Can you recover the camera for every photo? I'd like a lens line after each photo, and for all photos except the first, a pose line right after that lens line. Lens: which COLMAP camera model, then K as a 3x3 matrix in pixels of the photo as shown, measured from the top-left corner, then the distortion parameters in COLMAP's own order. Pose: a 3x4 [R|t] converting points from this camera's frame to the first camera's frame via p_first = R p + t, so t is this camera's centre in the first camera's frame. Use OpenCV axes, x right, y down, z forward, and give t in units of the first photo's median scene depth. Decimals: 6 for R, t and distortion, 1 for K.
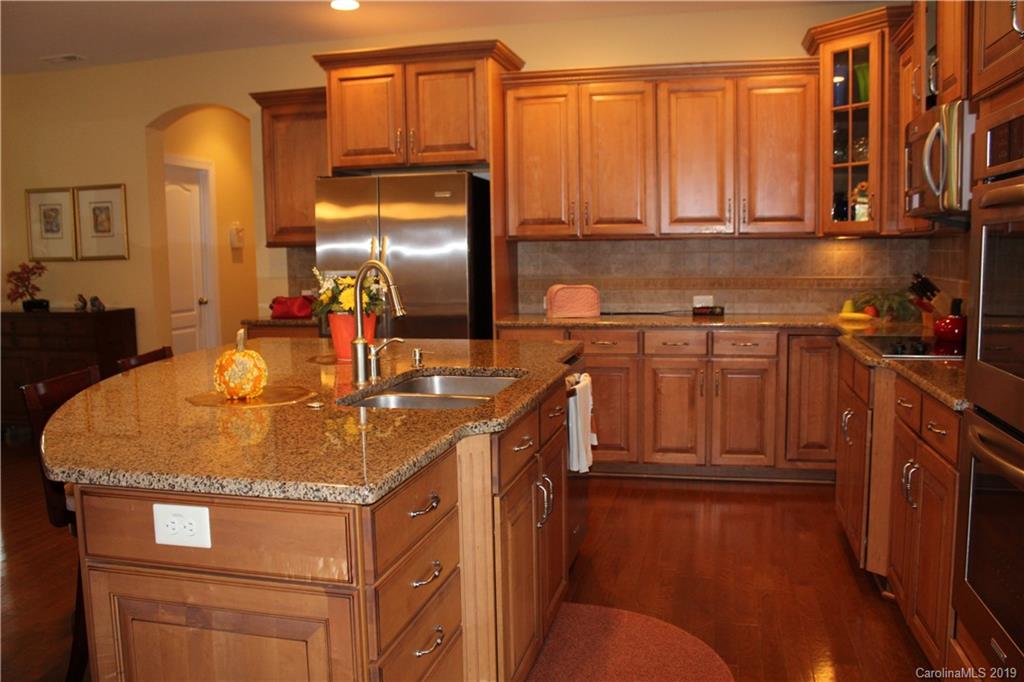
lens RADIAL K [[855.5, 0, 512.0], [0, 855.5, 341.0], [0, 0, 1]] dist [-0.166012, 0.156063]
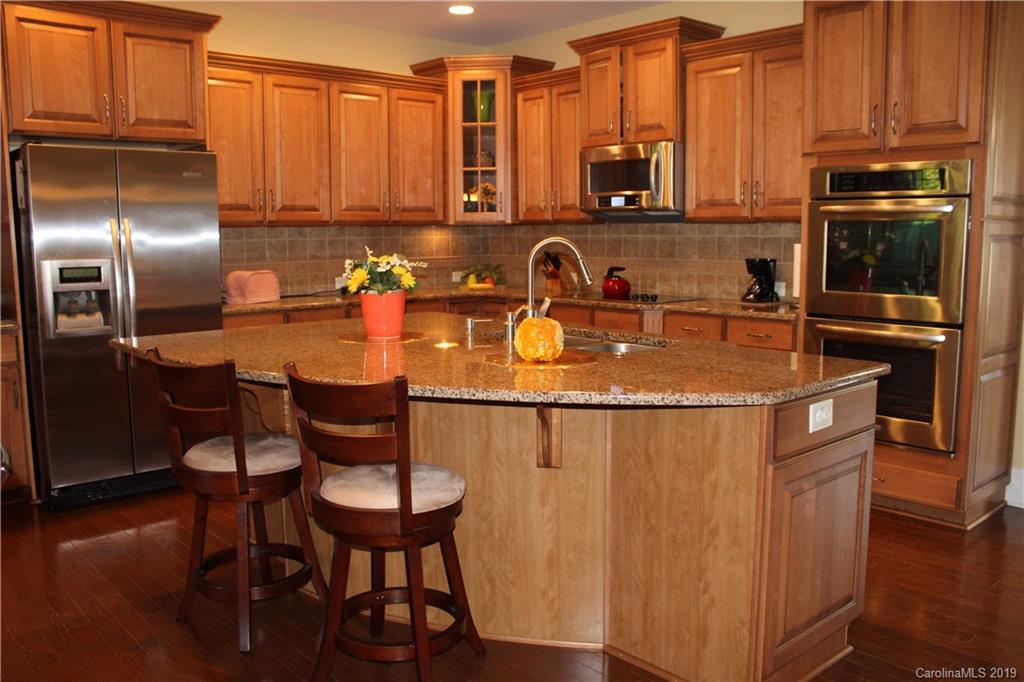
lens RADIAL K [[855.5, 0, 512.0], [0, 855.5, 341.0], [0, 0, 1]] dist [-0.166012, 0.156063]
pose [[0.570843, -0.092005, 0.815888, -0.619064], [0.084731, 0.994998, 0.052920, -0.010652], [-0.816676, 0.038922, 0.575783, 0.193753]]
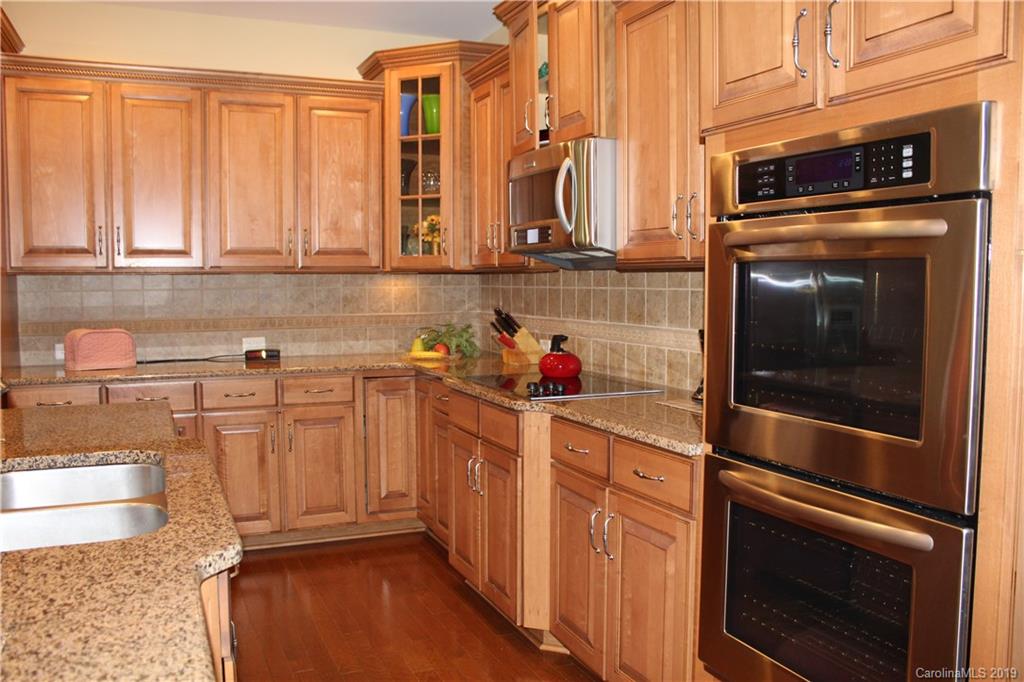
lens RADIAL K [[855.5, 0, 512.0], [0, 855.5, 341.0], [0, 0, 1]] dist [-0.166012, 0.156063]
pose [[0.798809, -0.028764, 0.600896, -0.095306], [0.053201, 0.998320, -0.022935, -0.016598], [-0.599227, 0.050290, 0.798998, 0.150284]]
